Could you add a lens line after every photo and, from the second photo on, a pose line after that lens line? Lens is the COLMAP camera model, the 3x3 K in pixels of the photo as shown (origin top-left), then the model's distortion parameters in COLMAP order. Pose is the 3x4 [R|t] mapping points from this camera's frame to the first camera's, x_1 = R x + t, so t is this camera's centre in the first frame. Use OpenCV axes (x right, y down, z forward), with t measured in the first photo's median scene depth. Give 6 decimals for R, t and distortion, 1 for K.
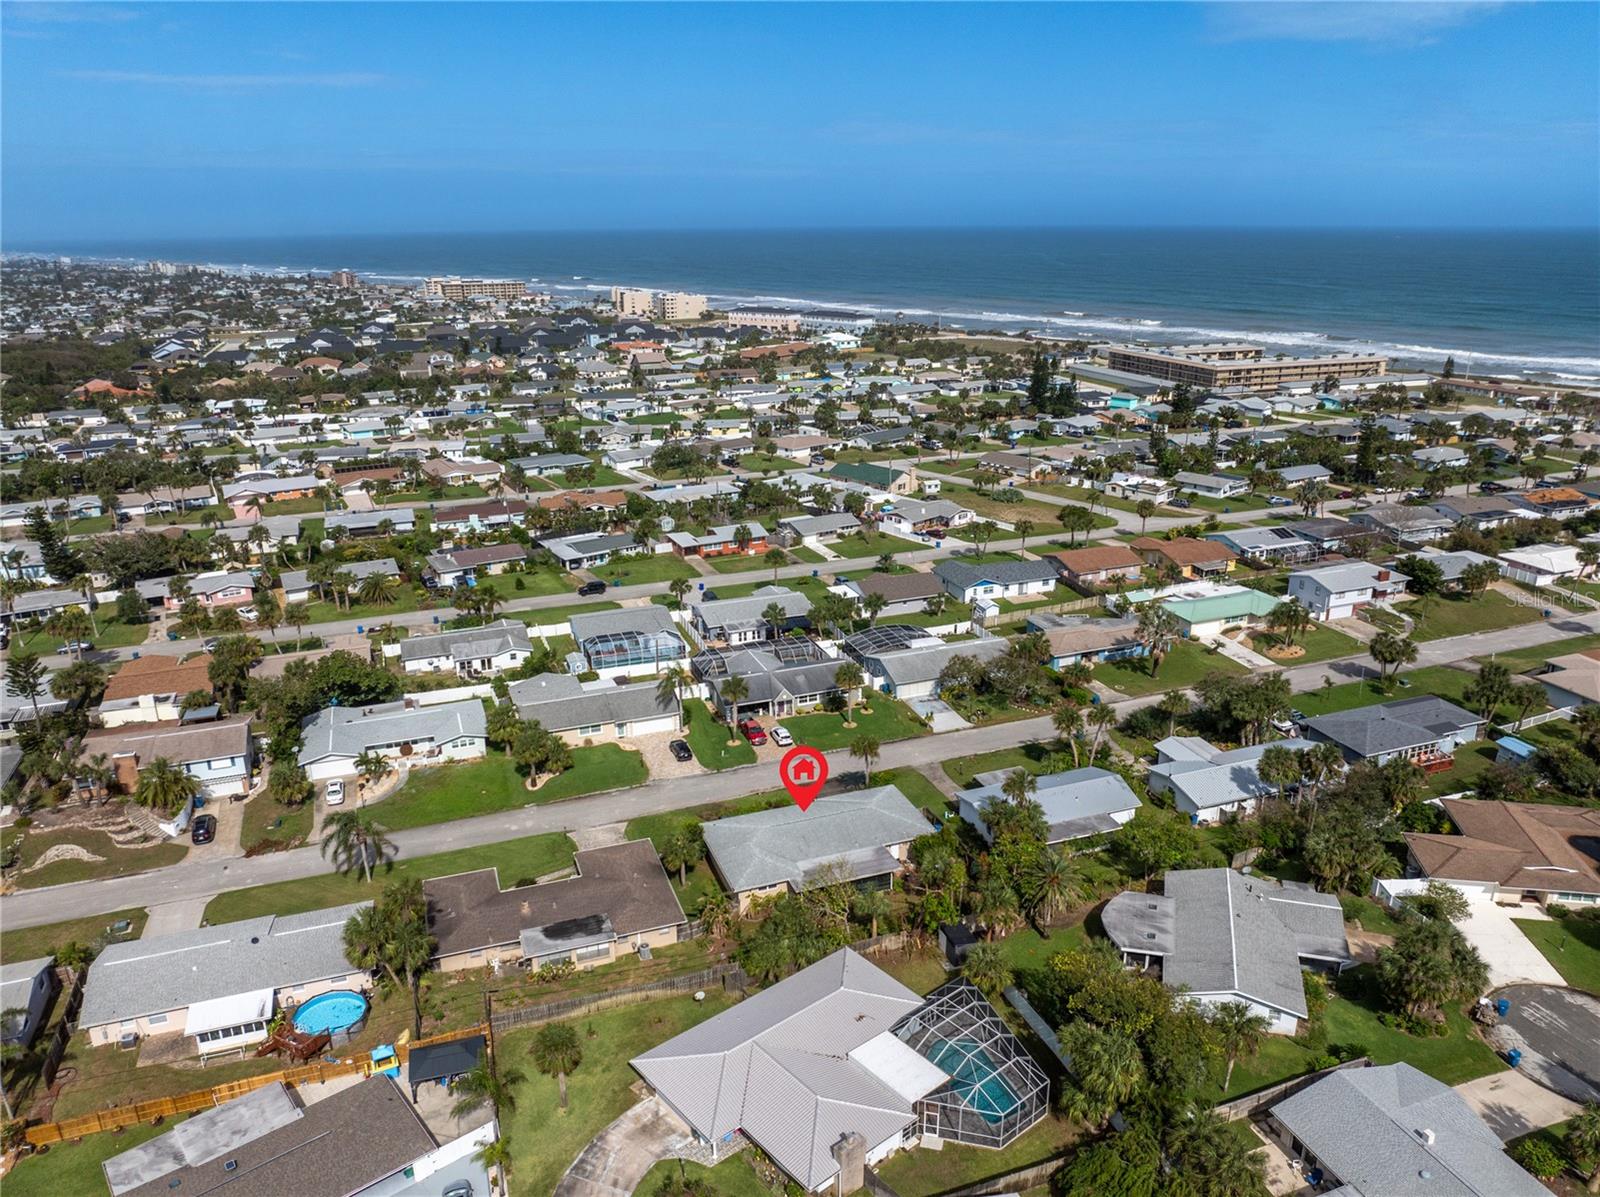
lens RADIAL K [[1127.6, 0, 810.4], [0, 1127.6, 590.4], [0, 0, 1]] dist [-0.023455, -0.023014]
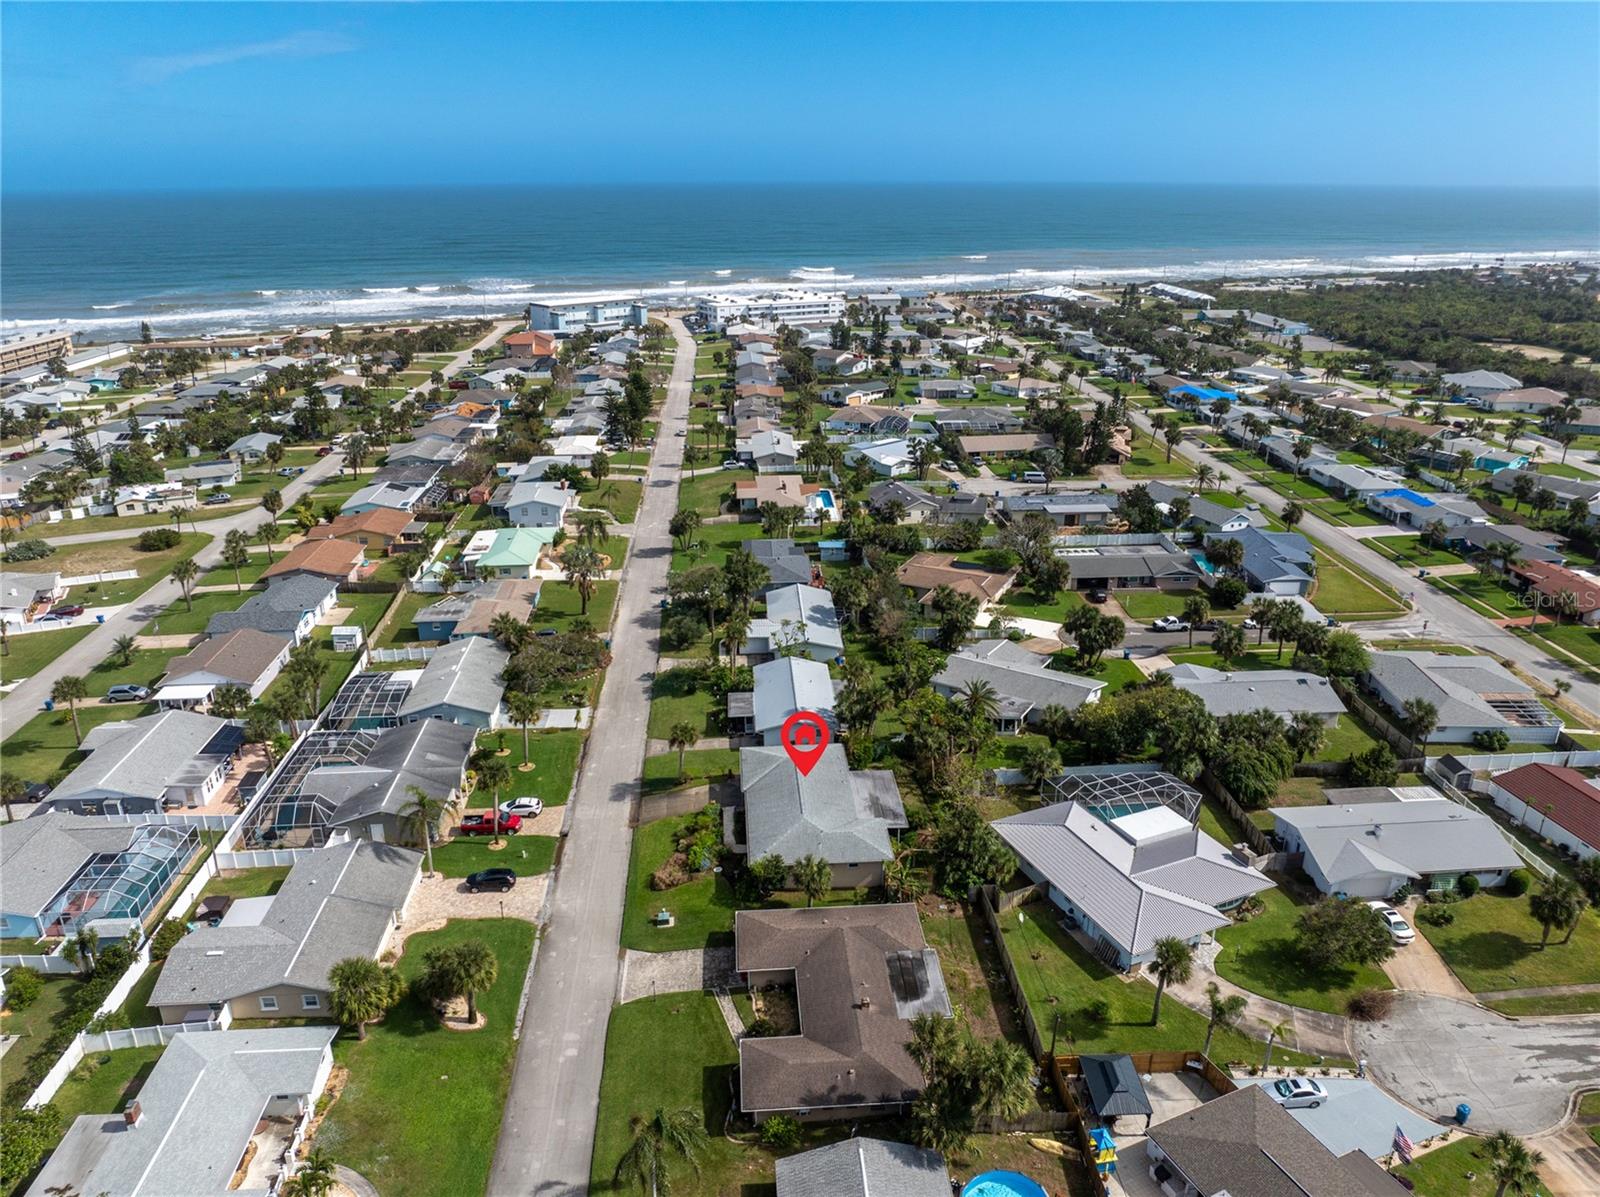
lens RADIAL K [[1127.6, 0, 810.4], [0, 1127.6, 590.4], [0, 0, 1]] dist [-0.023455, -0.023014]
pose [[0.279182, -0.324294, 0.903820, -0.477791], [0.298239, 0.923980, 0.239404, -0.108928], [-0.912749, 0.202717, 0.354676, 0.358956]]
